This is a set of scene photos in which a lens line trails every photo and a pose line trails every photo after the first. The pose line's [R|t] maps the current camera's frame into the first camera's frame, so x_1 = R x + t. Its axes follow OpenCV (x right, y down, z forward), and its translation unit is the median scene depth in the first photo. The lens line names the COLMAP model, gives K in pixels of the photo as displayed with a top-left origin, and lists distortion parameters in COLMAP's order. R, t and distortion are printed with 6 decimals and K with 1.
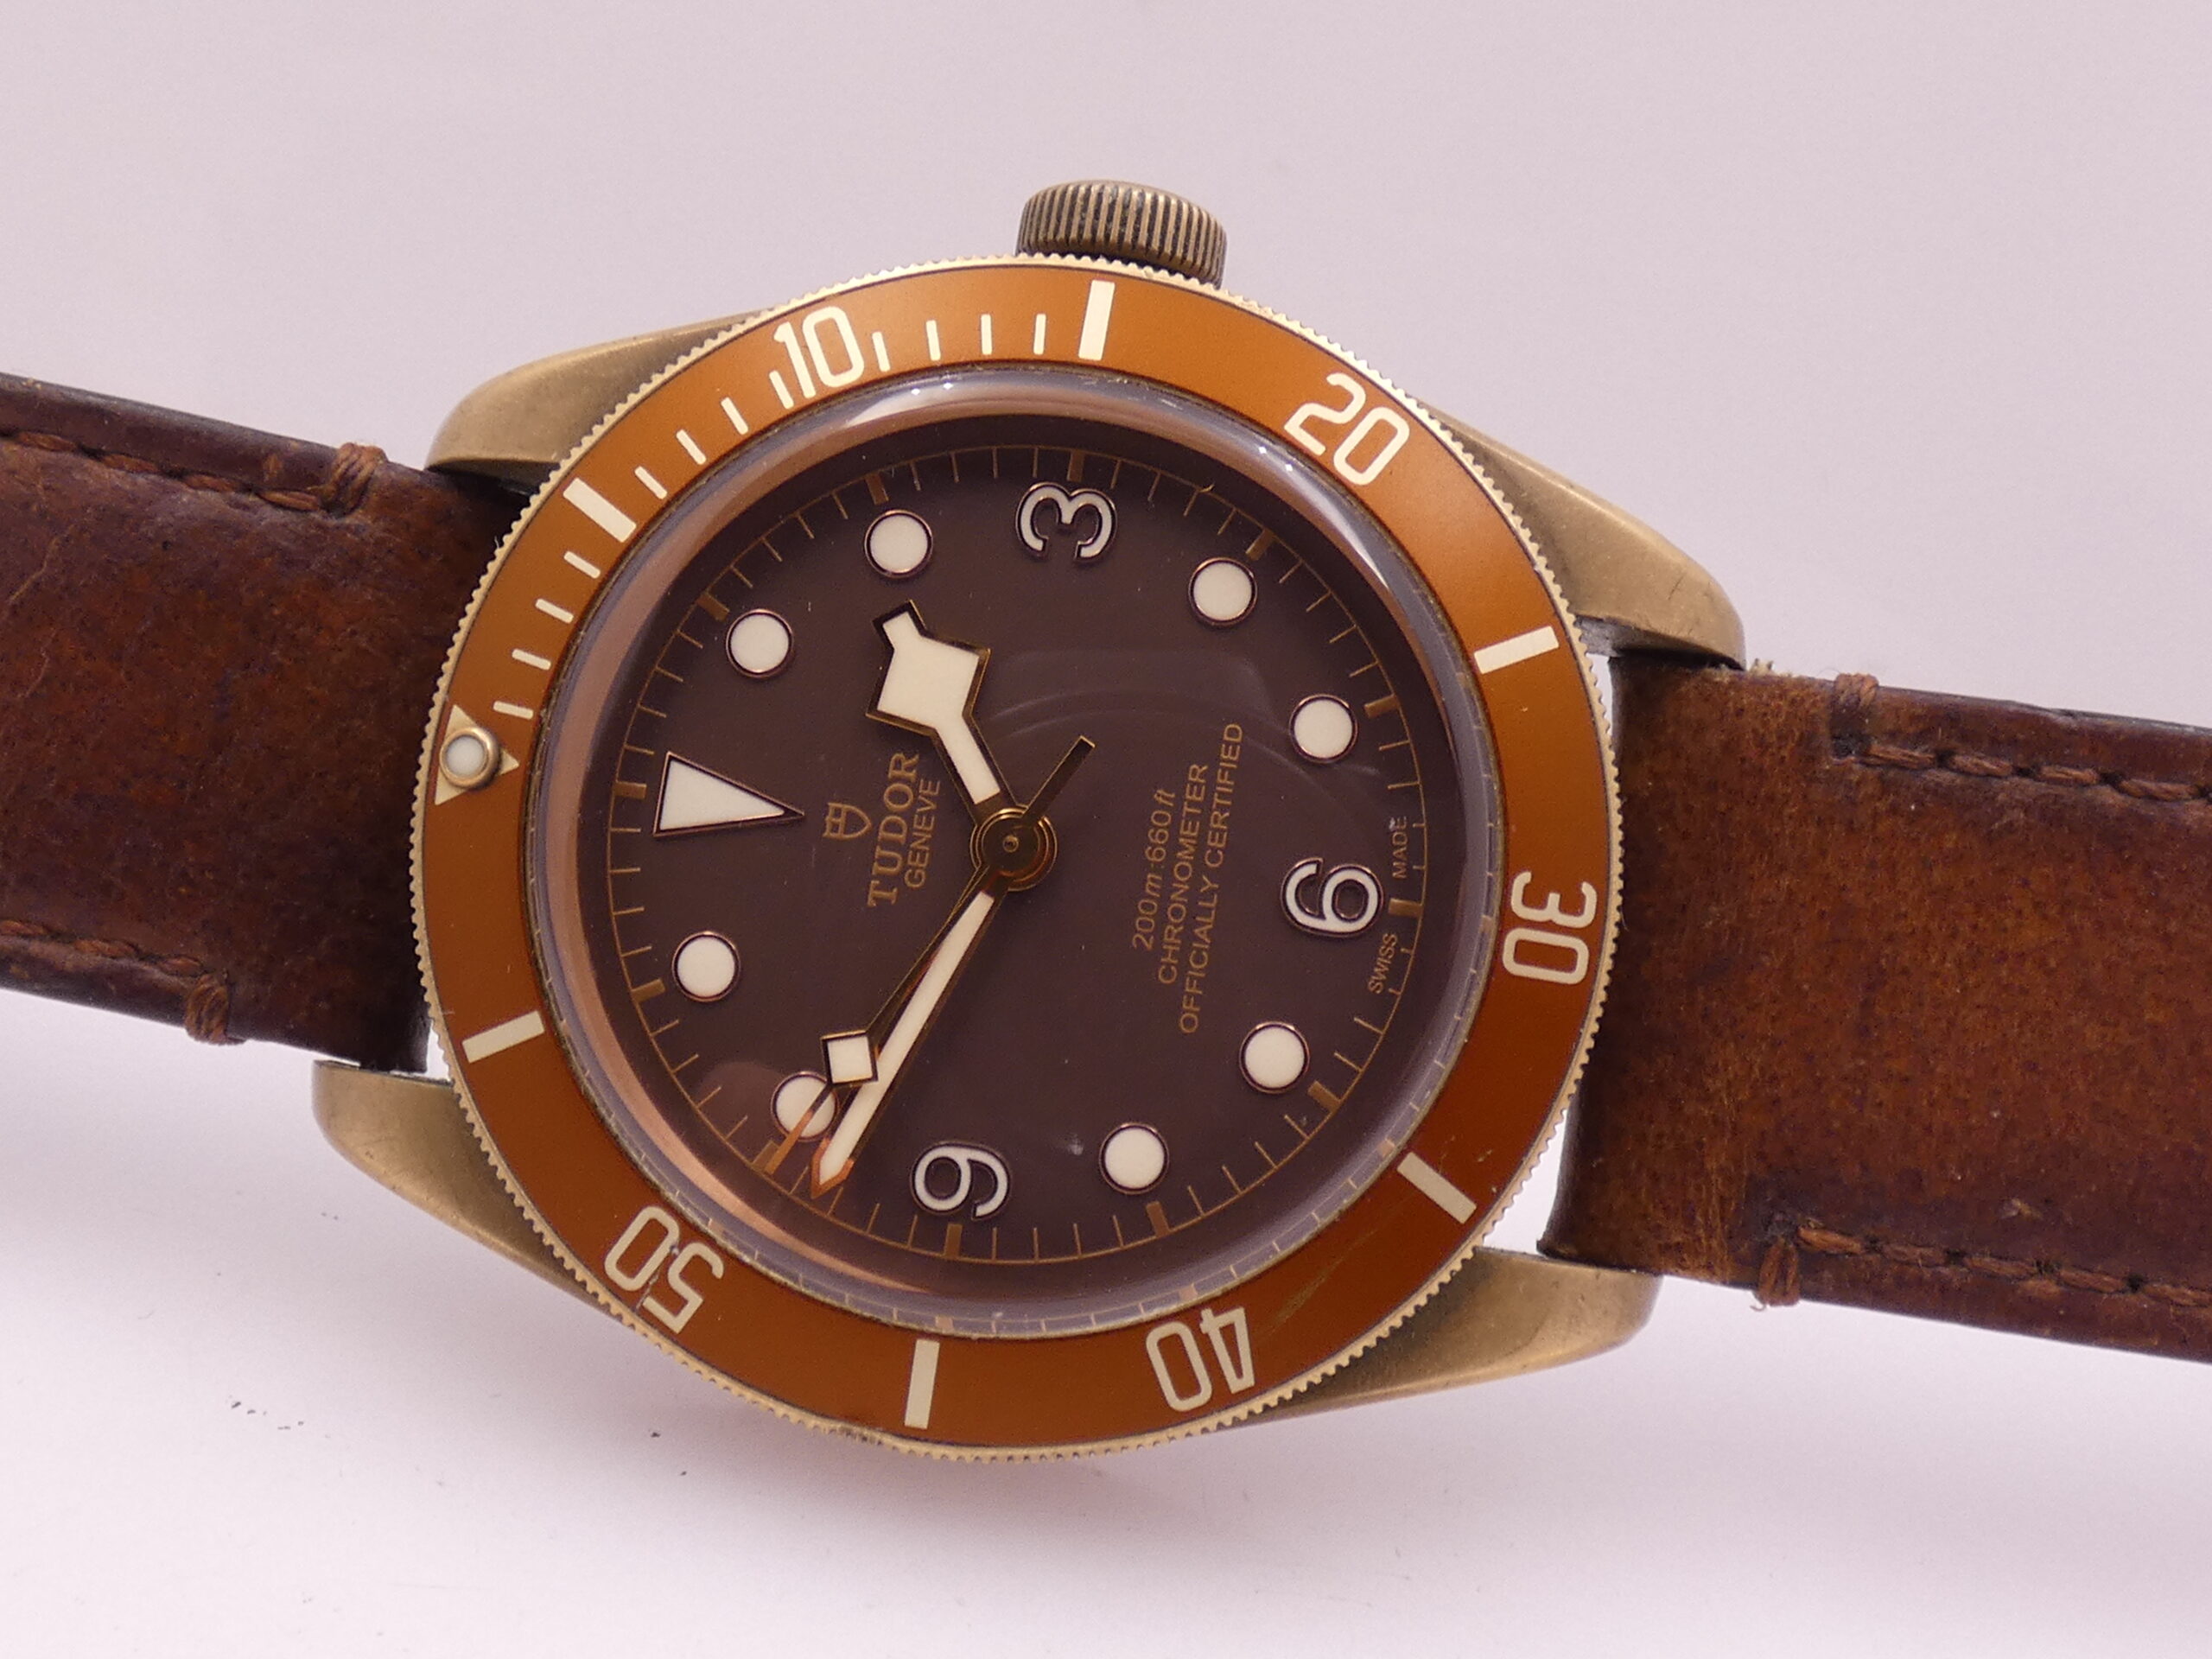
lens RADIAL K [[2815.1, 0, 1100.9], [0, 2815.1, 819.1], [0, 0, 1]] dist [0.028597, 0.000000]
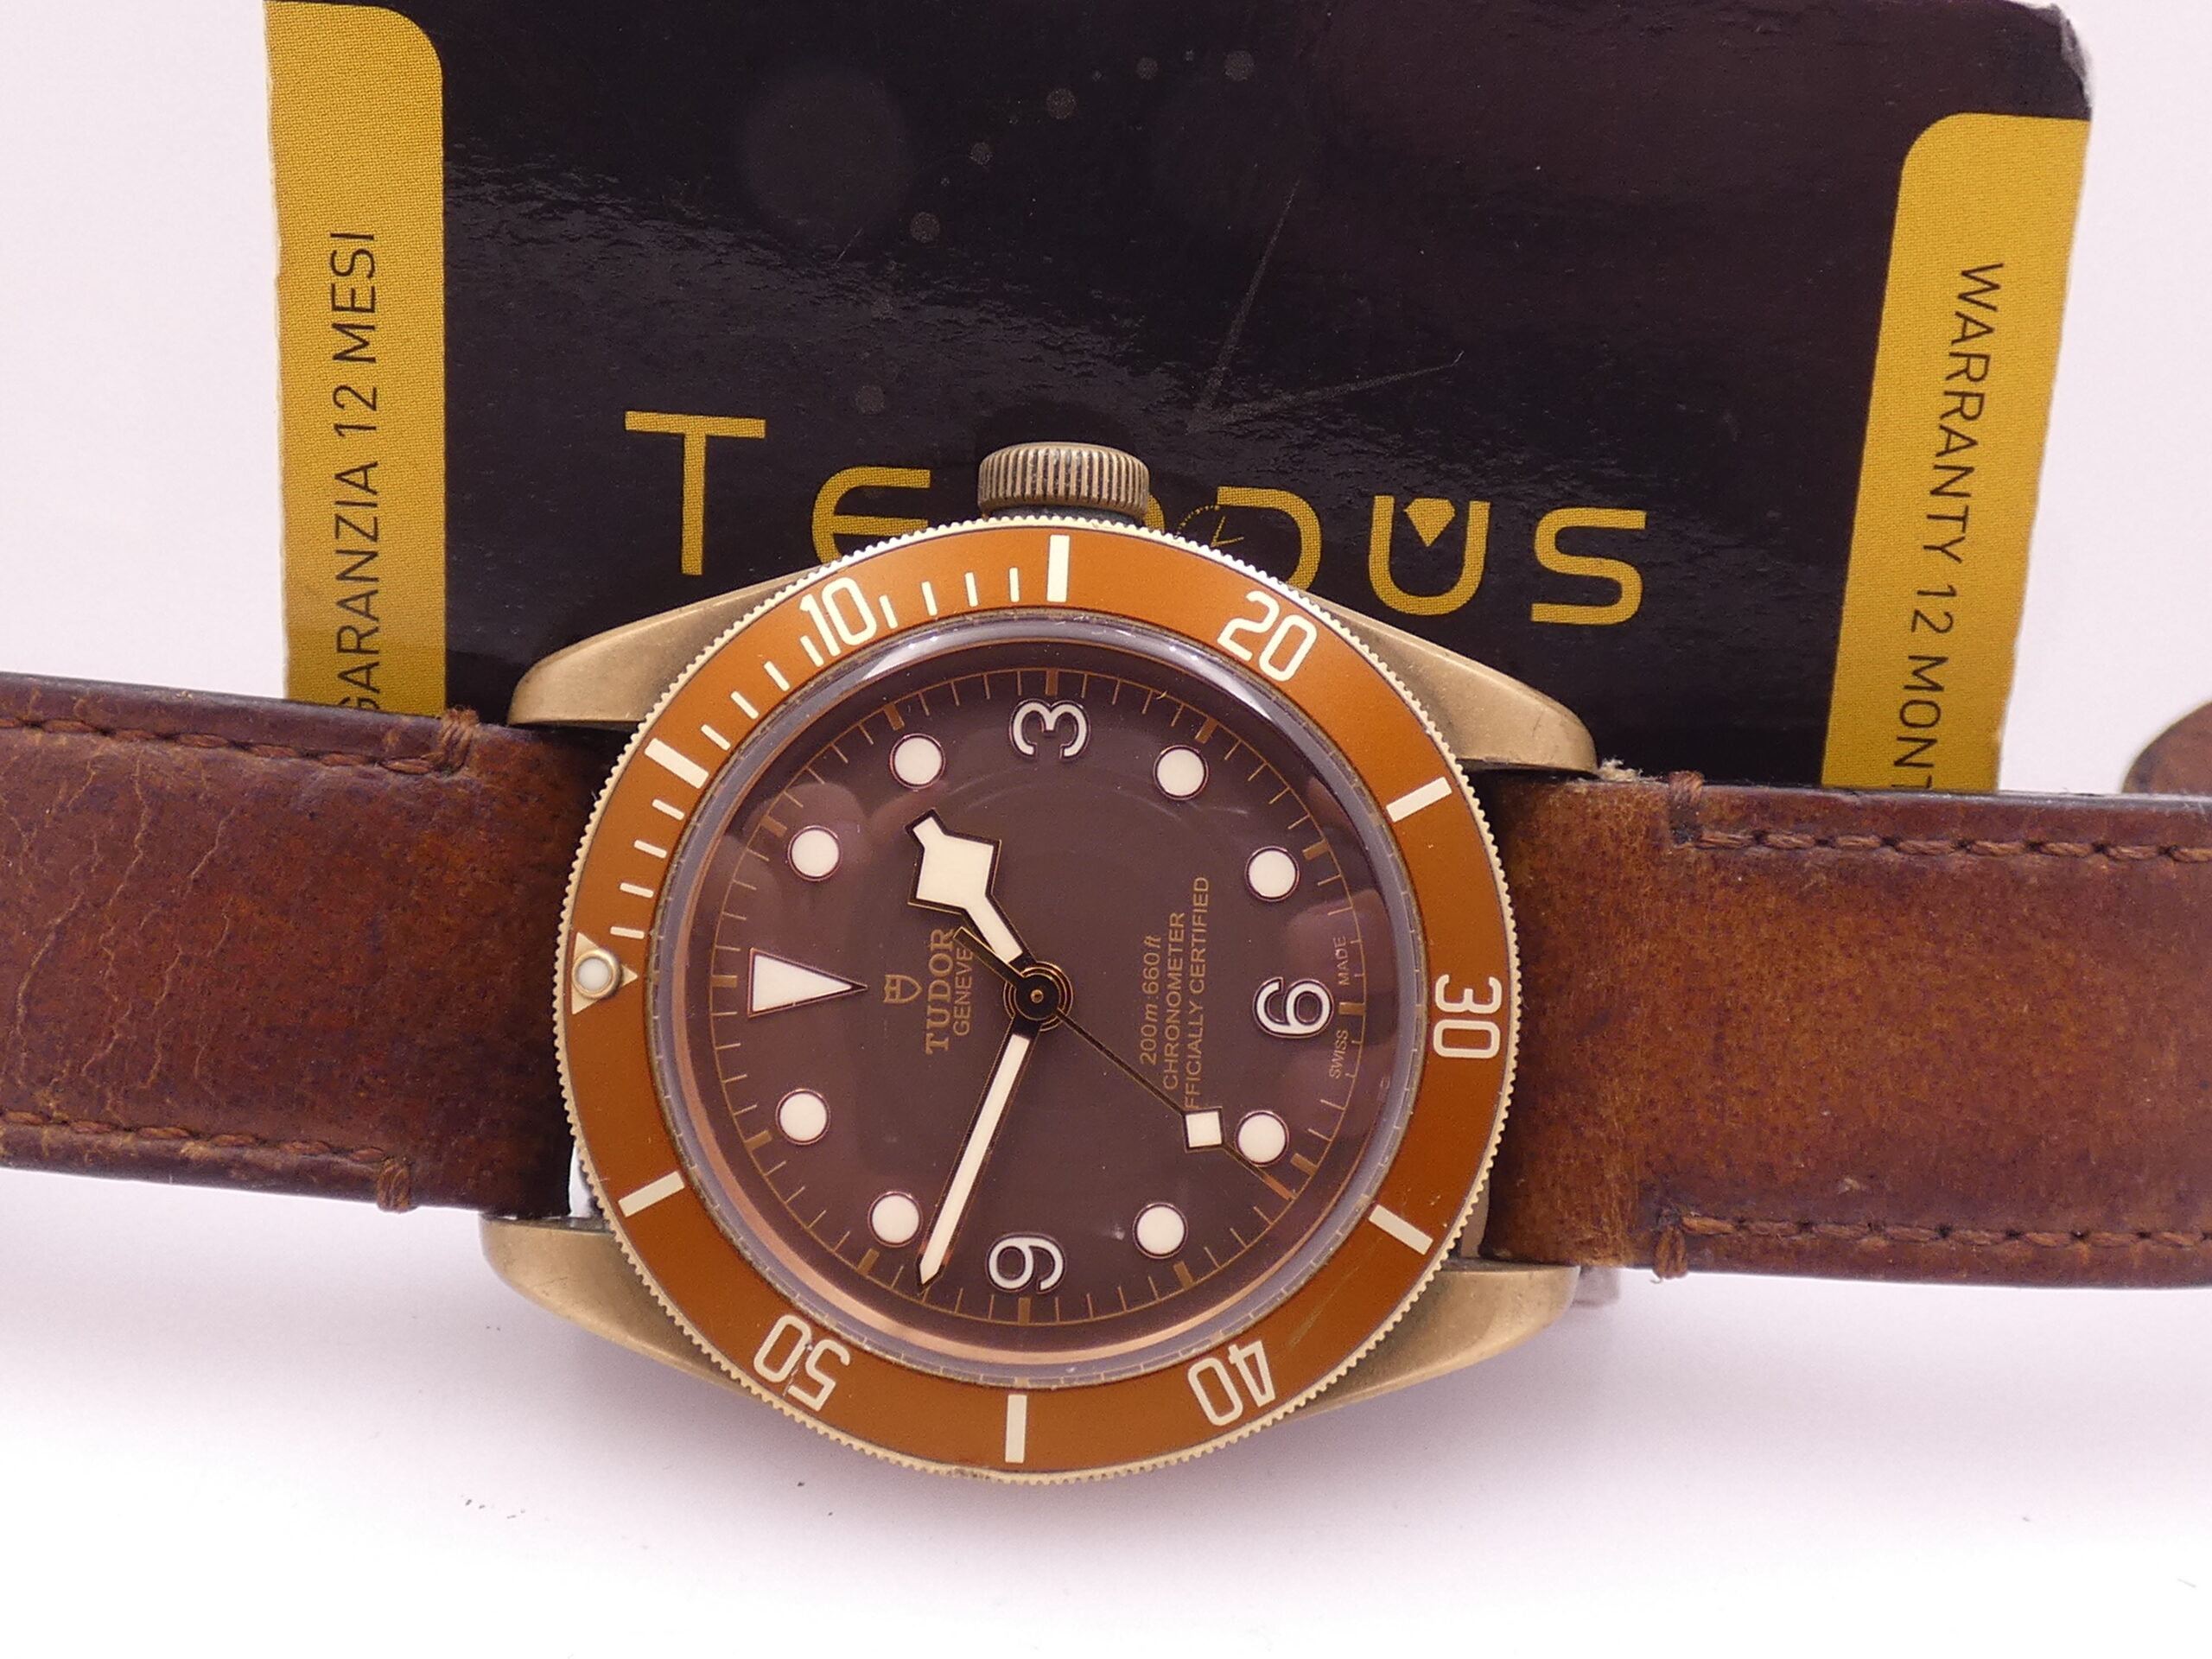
lens RADIAL K [[2815.1, 0, 1100.1], [0, 2815.1, 841.0], [0, 0, 1]] dist [0.028597, 0.000000]
pose [[0.992980, -0.108956, 0.046044, -0.053451], [0.106251, 0.992670, 0.057595, -0.126843], [-0.051982, -0.052298, 0.997278, -0.246417]]
